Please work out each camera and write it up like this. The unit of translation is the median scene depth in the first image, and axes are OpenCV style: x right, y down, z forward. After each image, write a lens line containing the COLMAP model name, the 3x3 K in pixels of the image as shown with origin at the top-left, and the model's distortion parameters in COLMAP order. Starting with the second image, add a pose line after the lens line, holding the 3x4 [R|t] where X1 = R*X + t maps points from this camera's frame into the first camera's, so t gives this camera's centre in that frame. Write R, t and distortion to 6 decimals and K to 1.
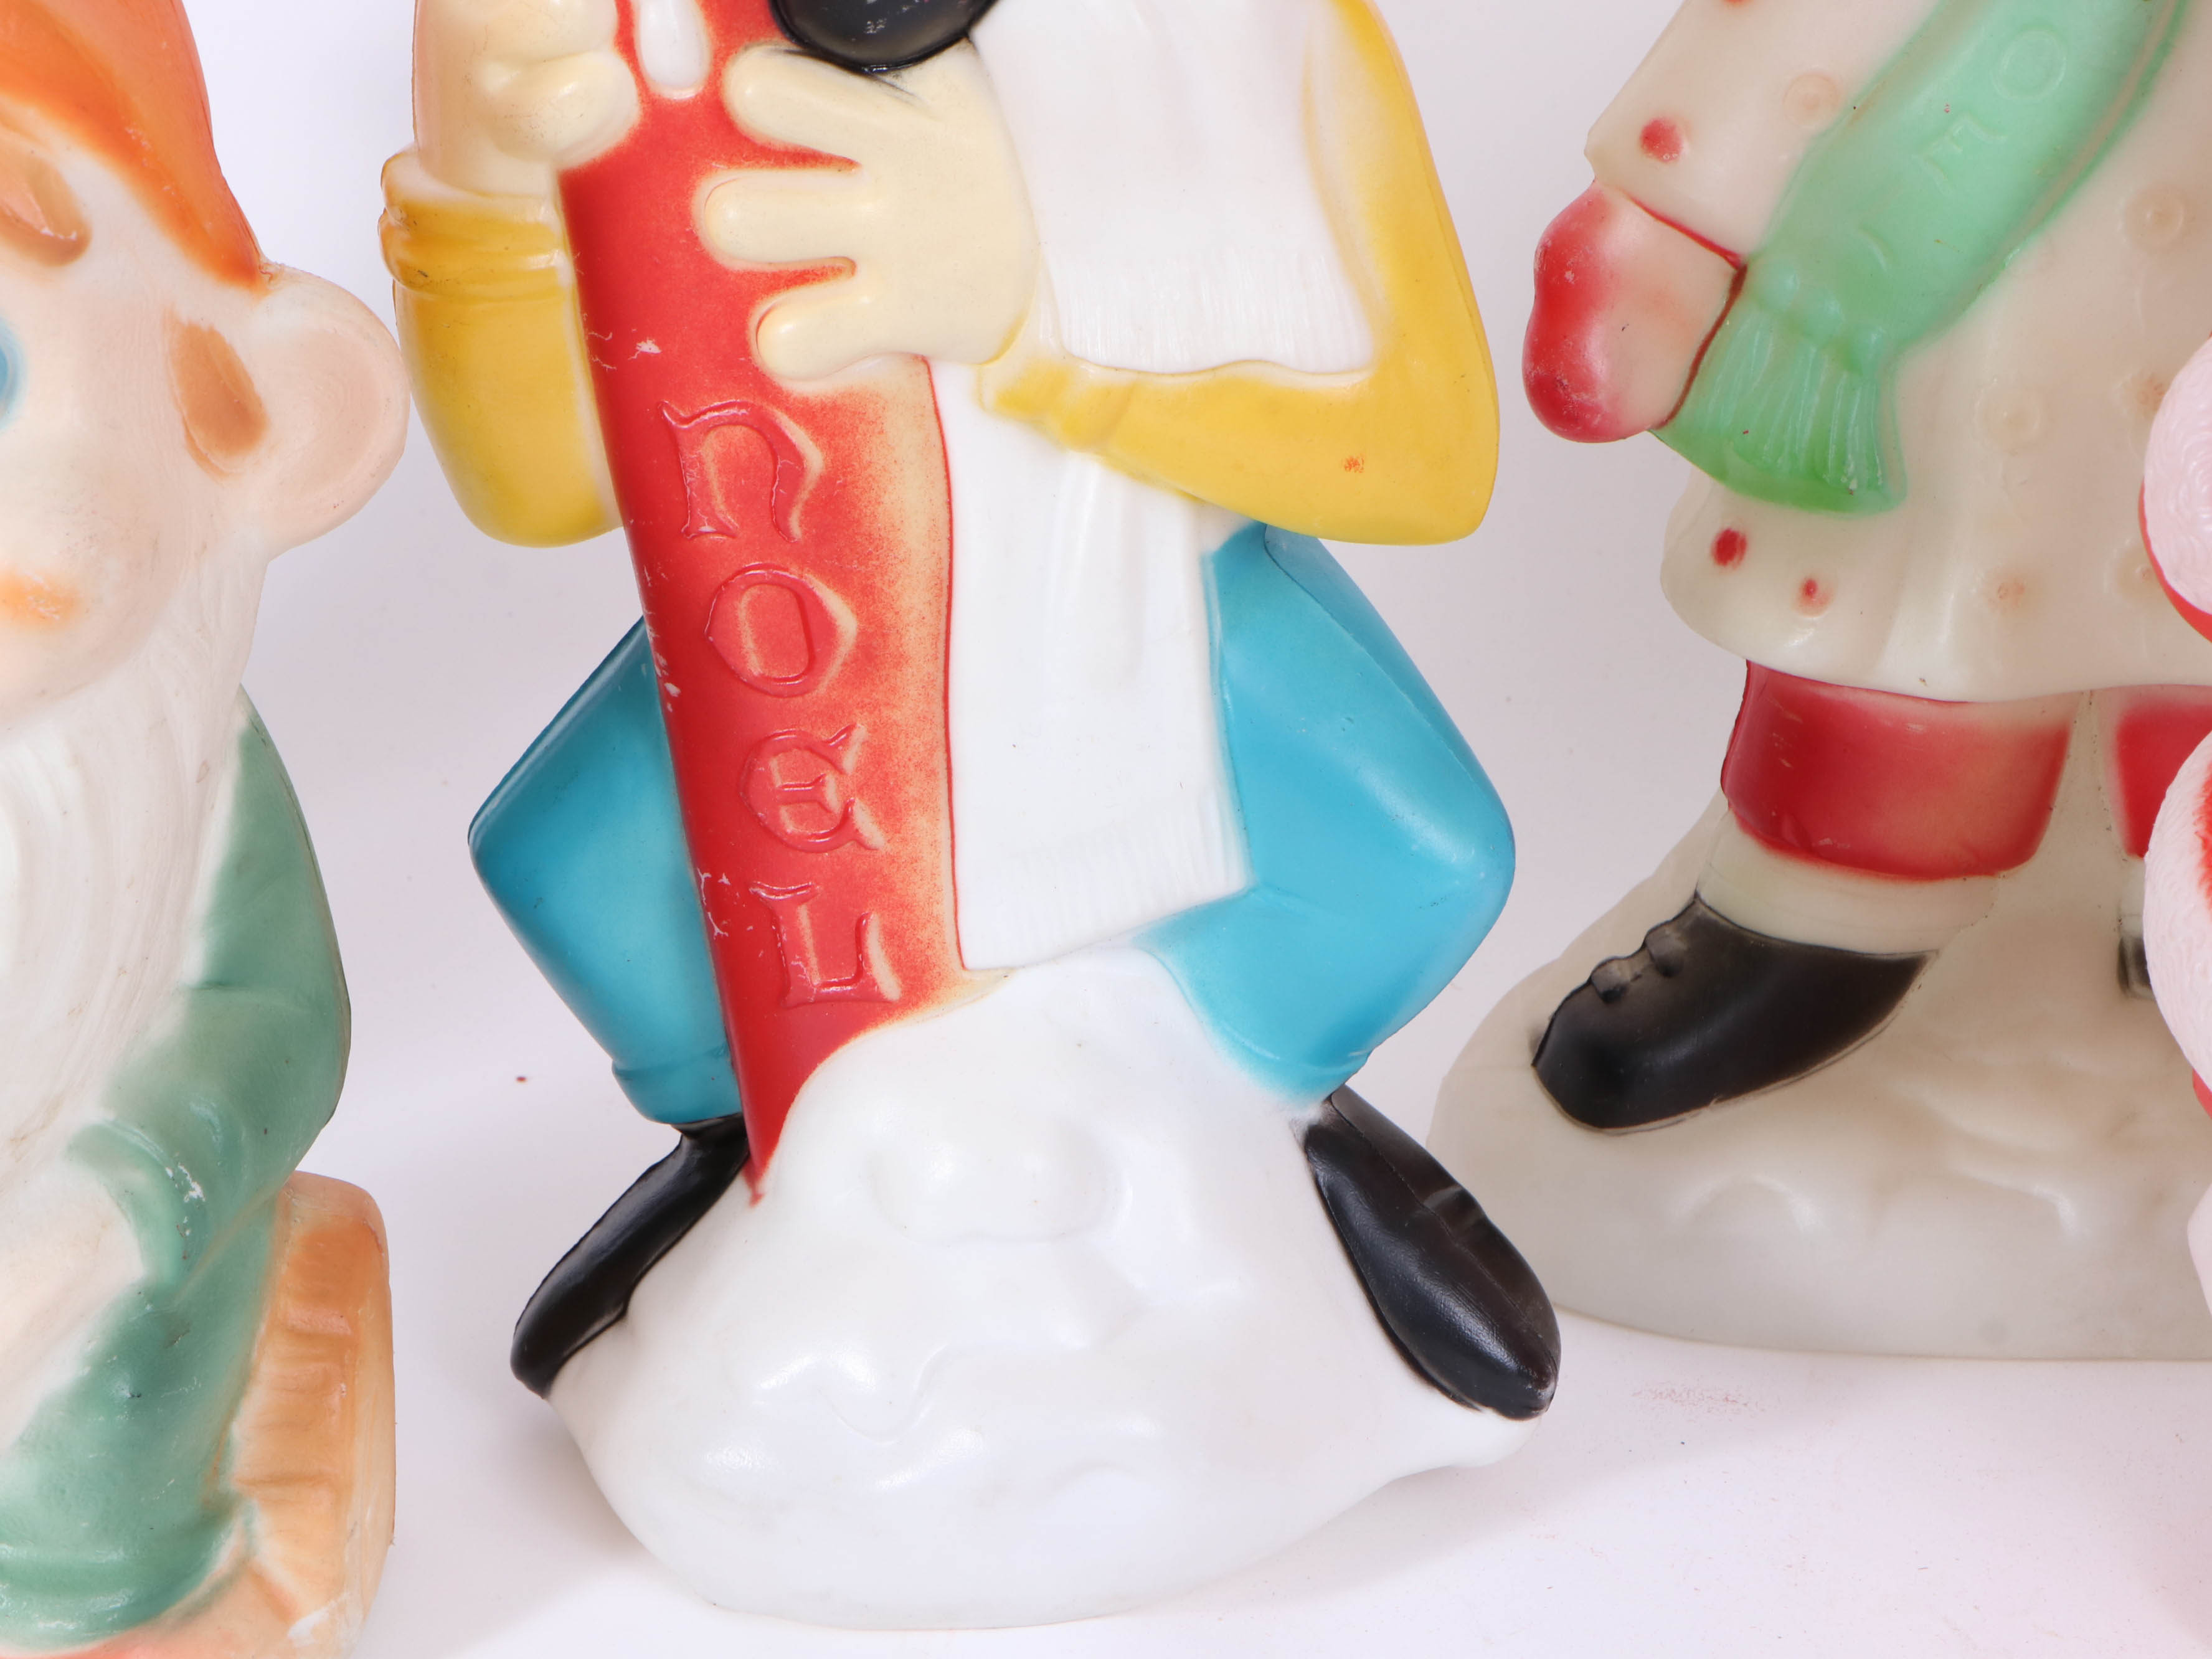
lens RADIAL K [[7380.2, 0, 1106.3], [0, 7380.2, 888.7], [0, 0, 1]] dist [-0.083715, 0.225403]
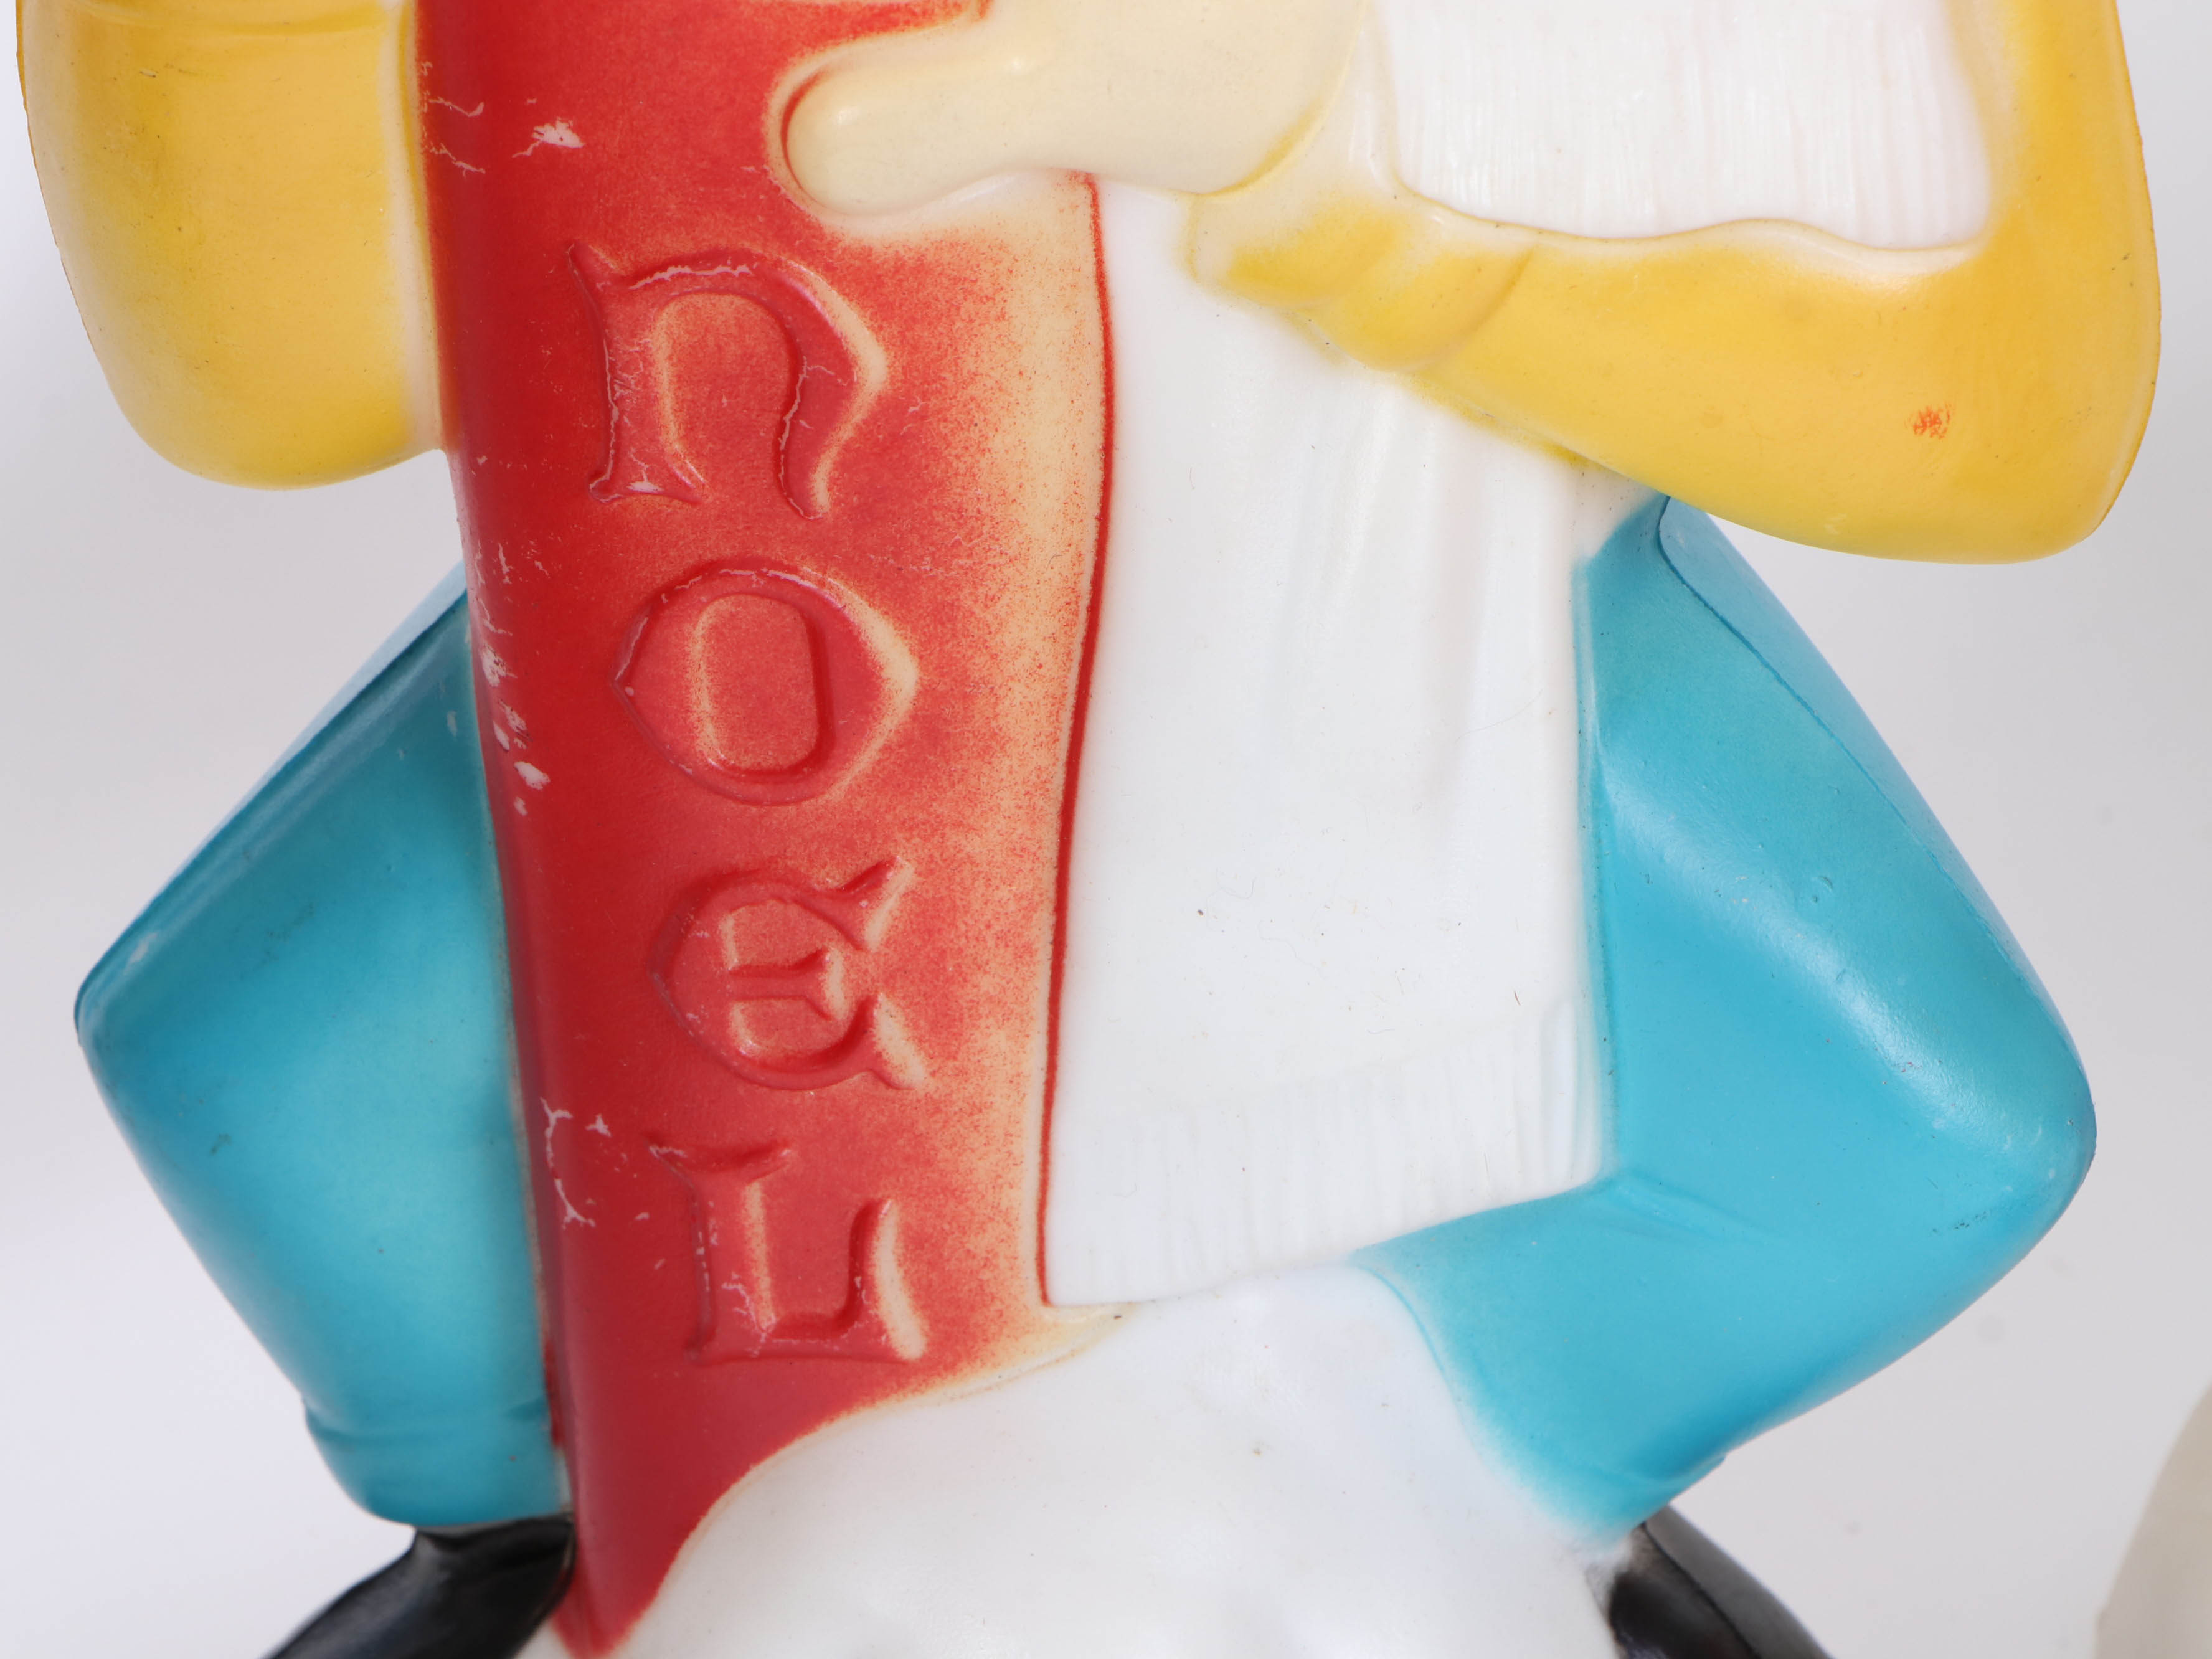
lens RADIAL K [[8371.1, 0, 1106.0], [0, 8371.1, 829.5], [0, 0, 1]] dist [-0.054462, -1.154549]
pose [[0.989025, 0.026676, 0.145319, -0.106185], [-0.033264, 0.998517, 0.043093, -0.050822], [-0.143954, -0.047454, 0.988446, 0.410414]]
